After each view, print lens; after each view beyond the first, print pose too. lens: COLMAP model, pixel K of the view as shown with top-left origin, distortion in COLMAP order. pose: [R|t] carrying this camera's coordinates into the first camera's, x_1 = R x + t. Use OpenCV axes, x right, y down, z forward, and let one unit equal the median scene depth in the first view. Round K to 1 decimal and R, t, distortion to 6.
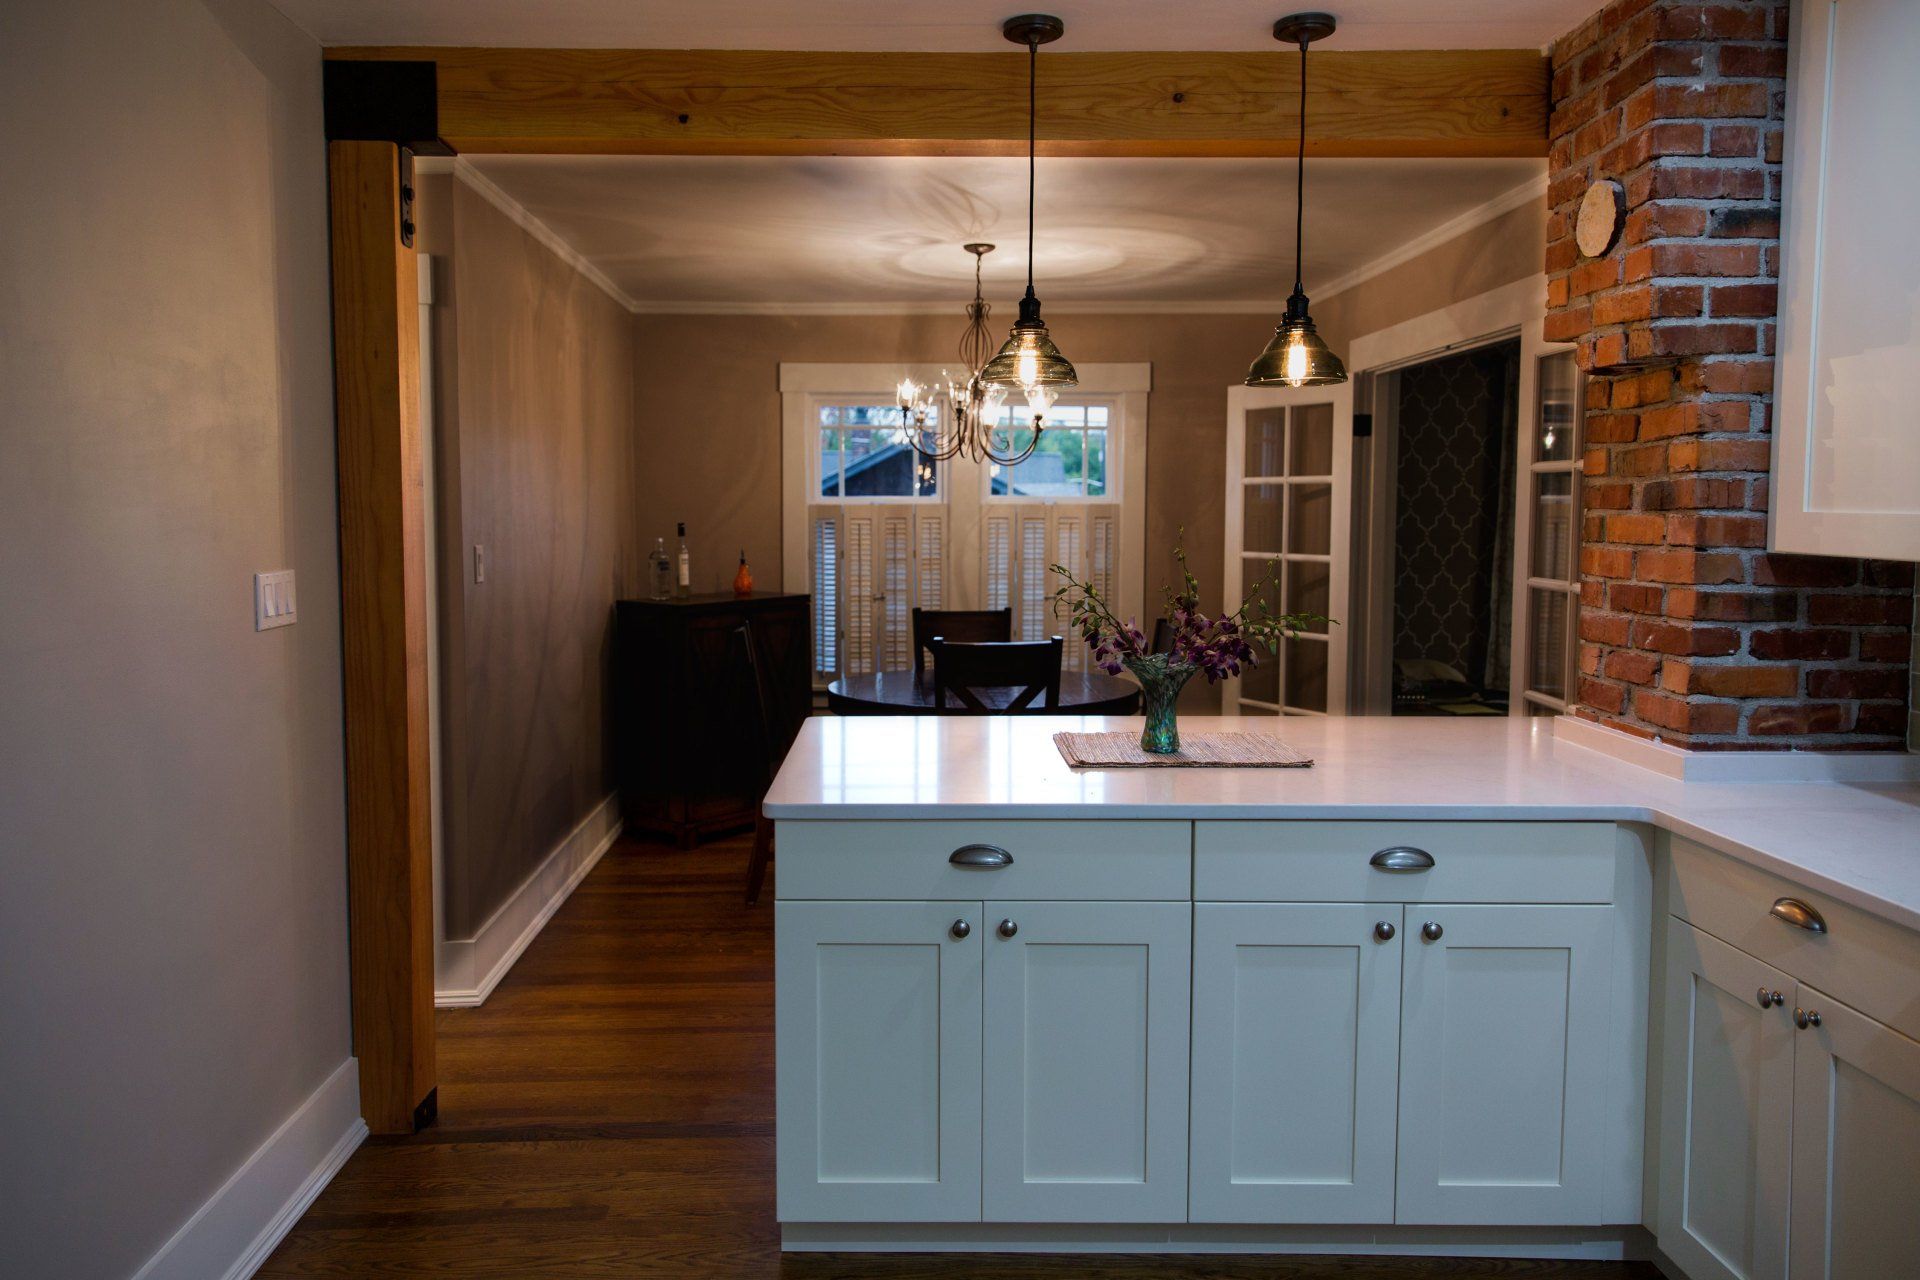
lens RADIAL K [[1323.6, 0, 906.2], [0, 1323.6, 590.8], [0, 0, 1]] dist [0.003290, 0.002252]
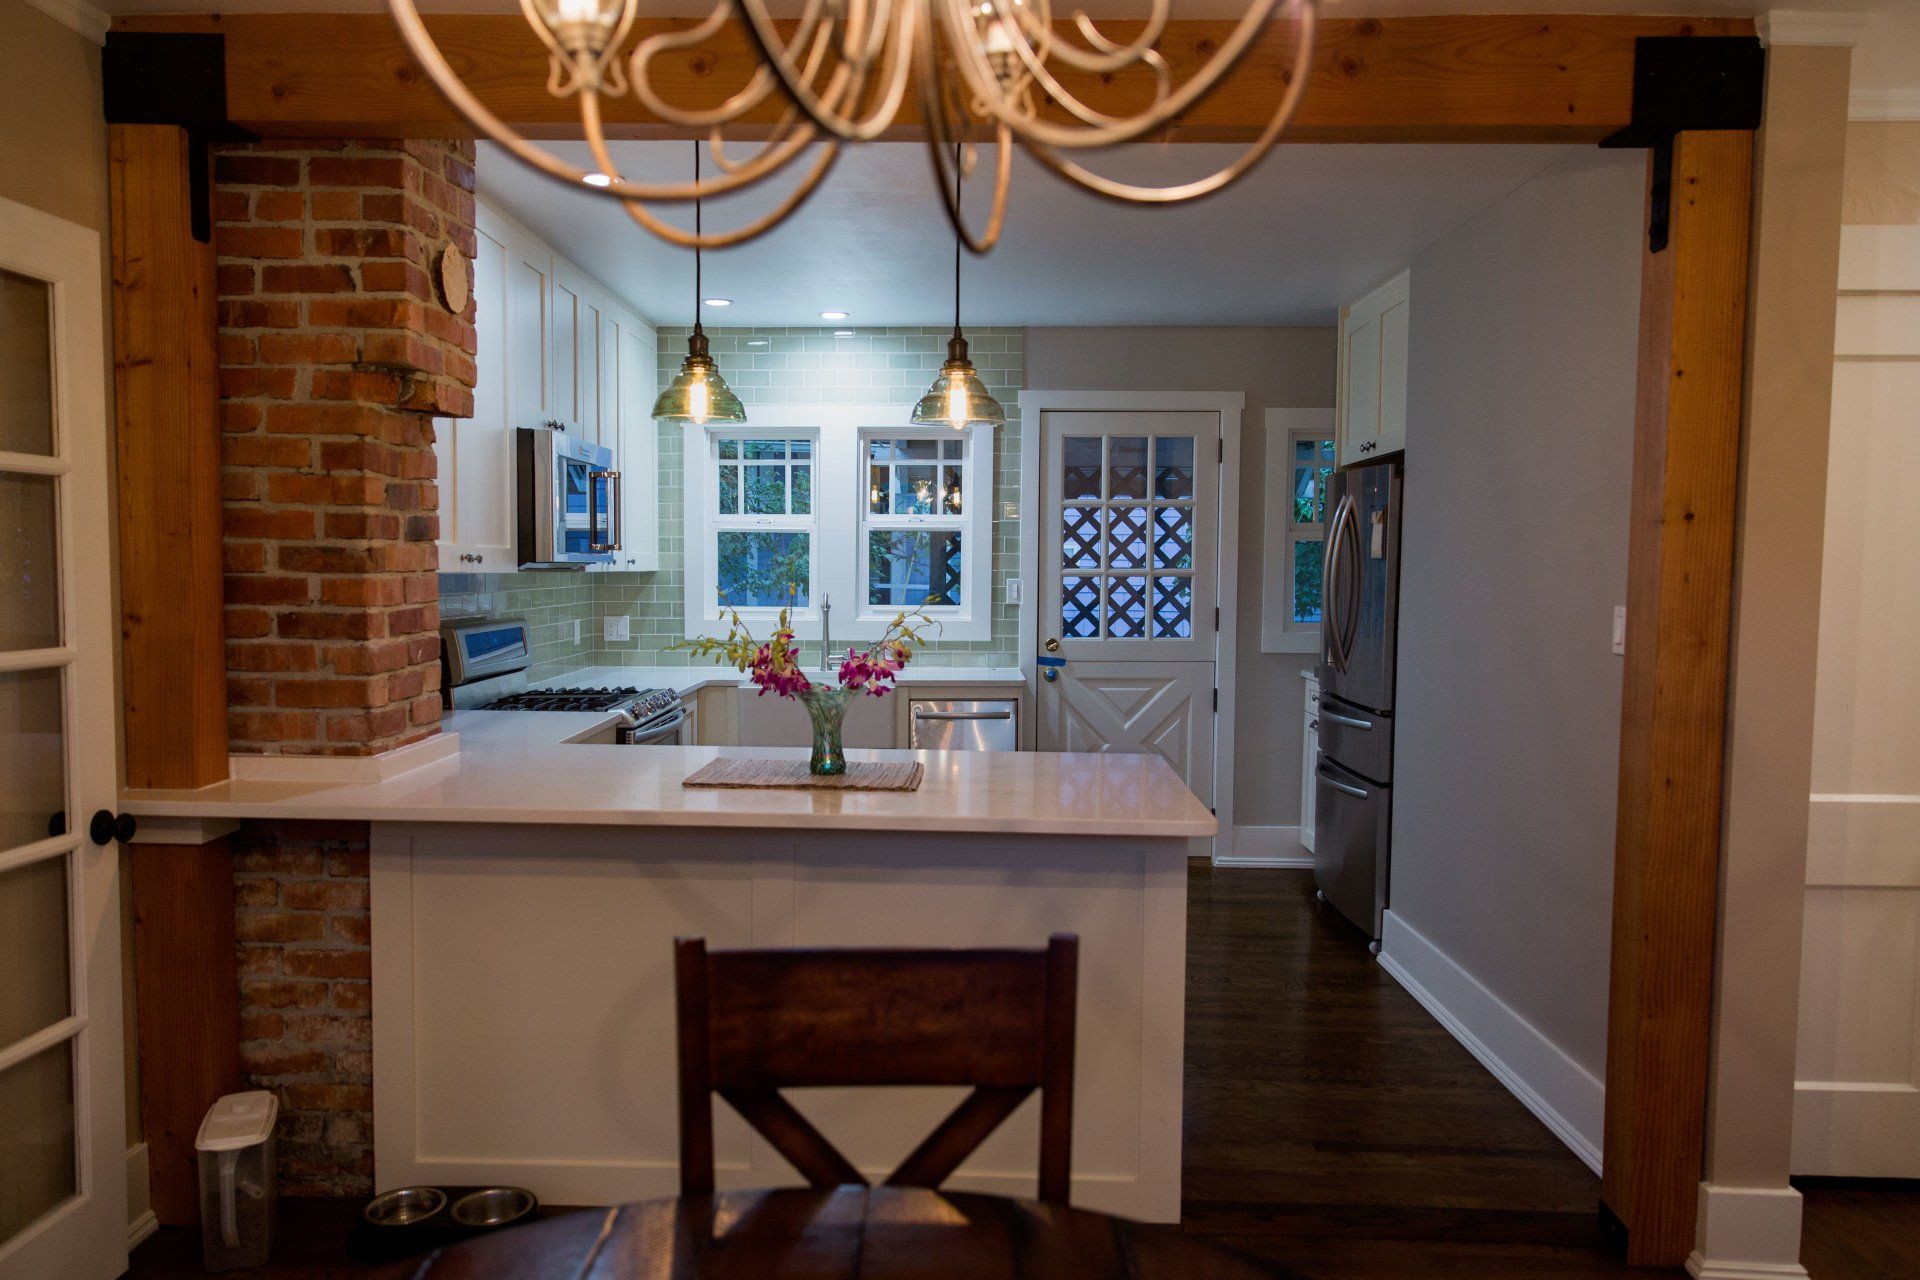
lens RADIAL K [[1415.4, 0, 921.7], [0, 1415.4, 656.2], [0, 0, 1]] dist [-0.003974, -0.001613]
pose [[-0.999137, -0.014044, 0.039084, 0.083839], [-0.008792, 0.991285, 0.131442, -0.133357], [-0.040589, 0.130985, -0.990553, 2.323020]]
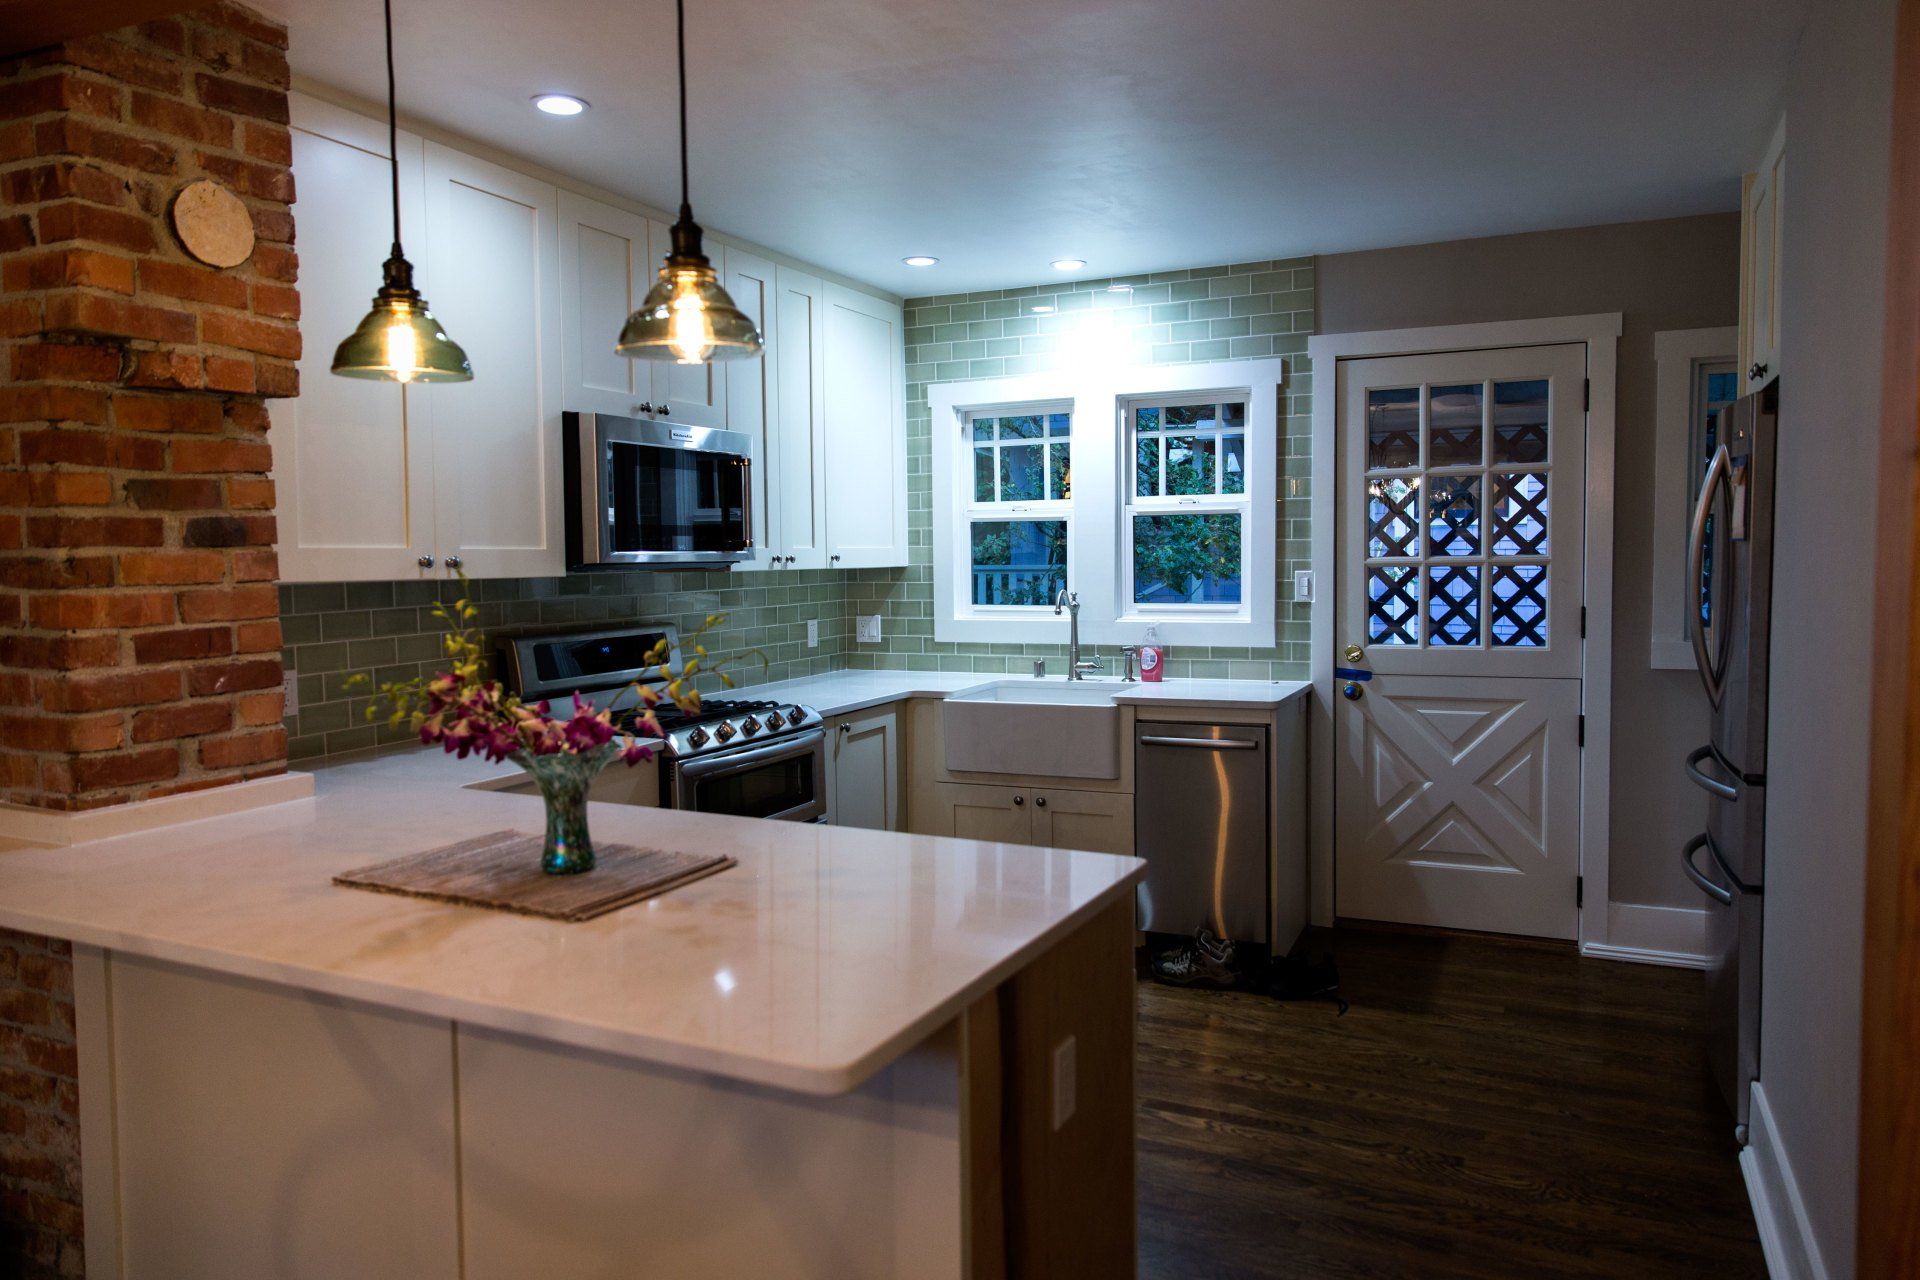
lens RADIAL K [[1308.5, 0, 965.0], [0, 1308.5, 619.7], [0, 0, 1]] dist [-0.000226, 0.001652]
pose [[-0.902195, -0.017618, 0.430969, -0.348069], [0.035235, 0.992816, 0.114346, -0.102517], [-0.429887, 0.118347, -0.895093, 1.701867]]
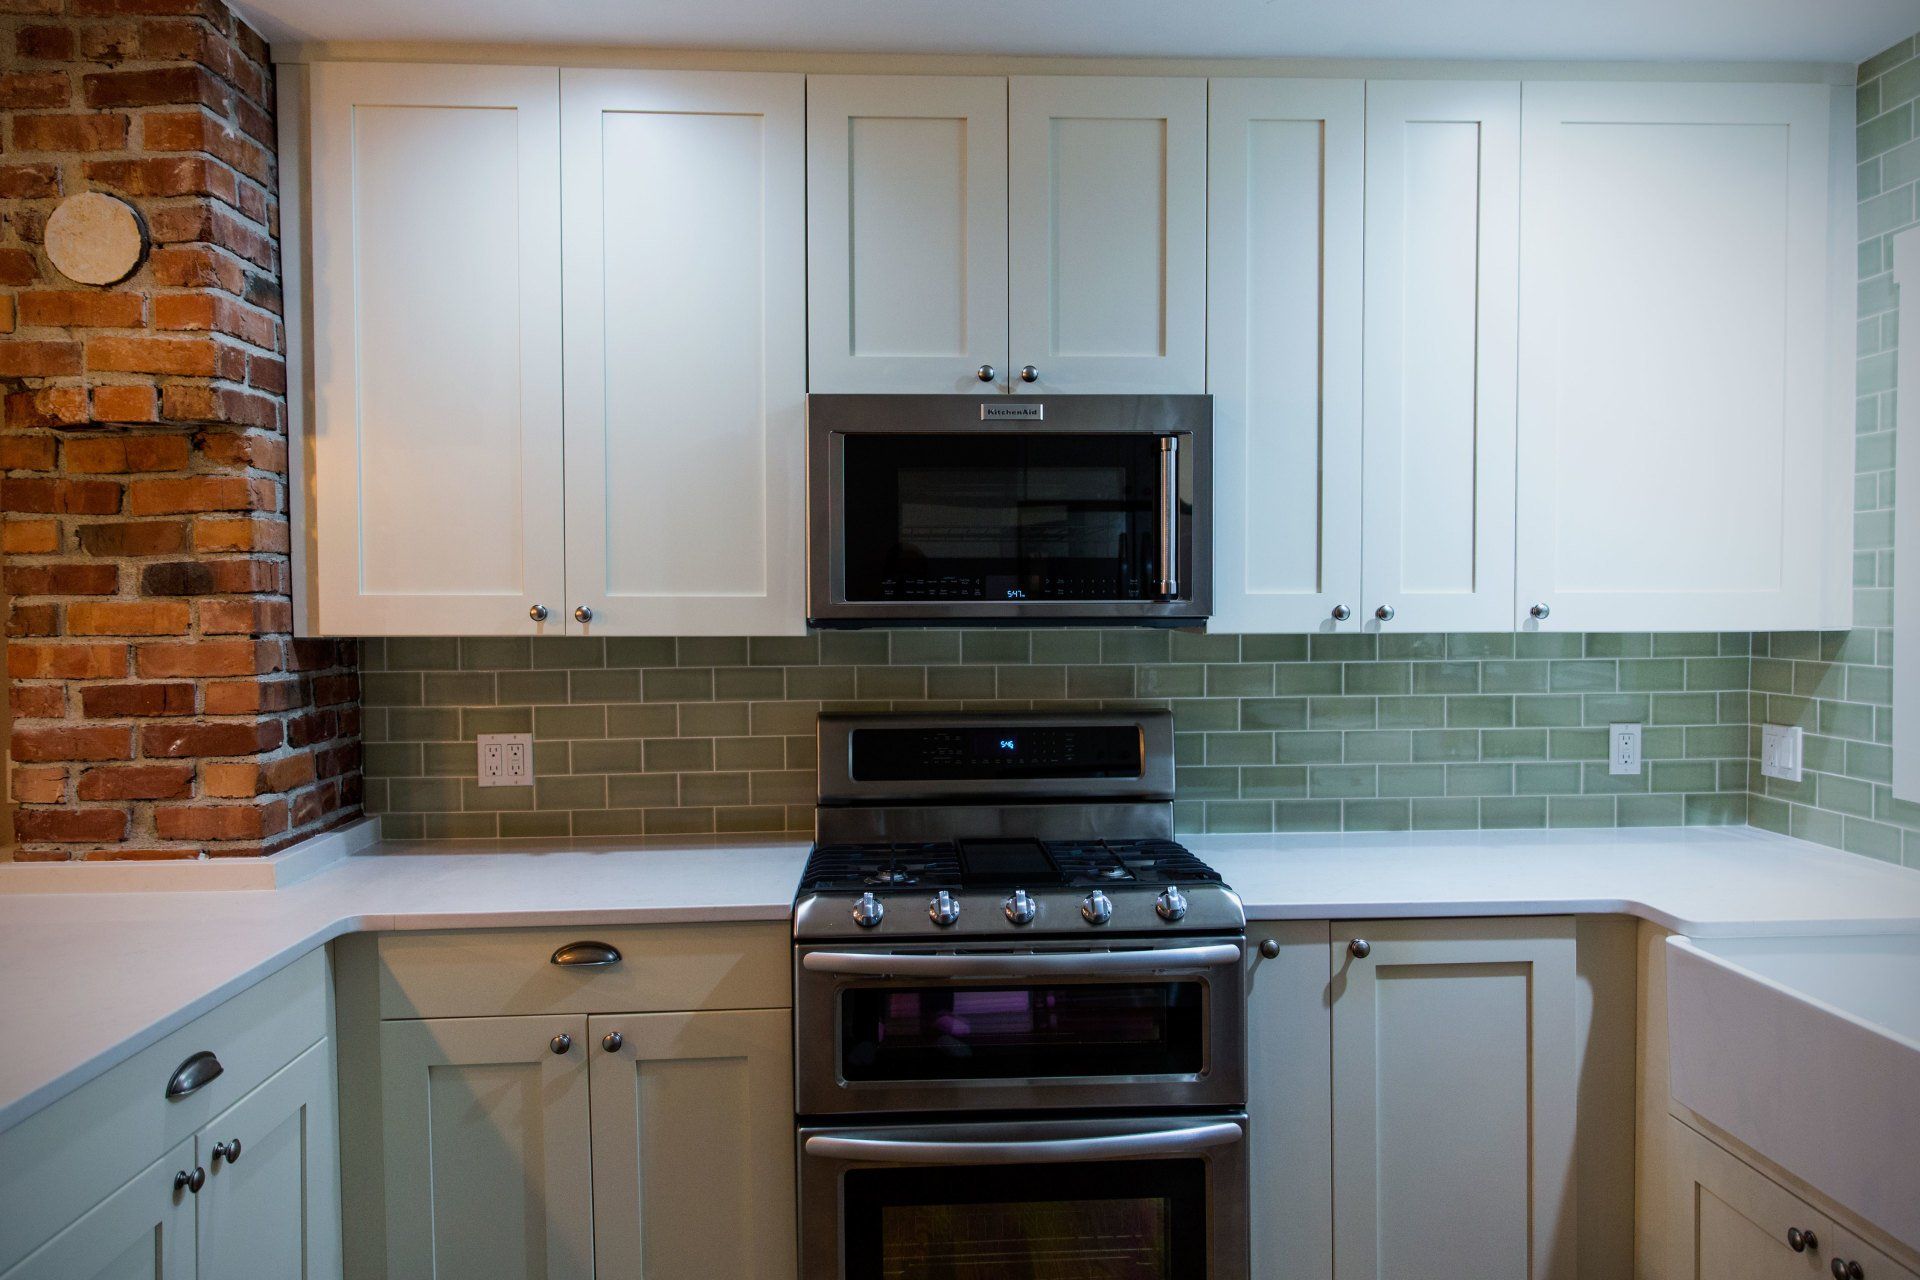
lens RADIAL K [[1296.7, 0, 961.3], [0, 1296.7, 626.3], [0, 0, 1]] dist [0.008765, 0.003003]
pose [[-0.036183, -0.028456, 0.998940, -0.321225], [0.071461, 0.996962, 0.030988, -0.031669], [-0.996787, 0.072507, -0.034040, 0.542879]]
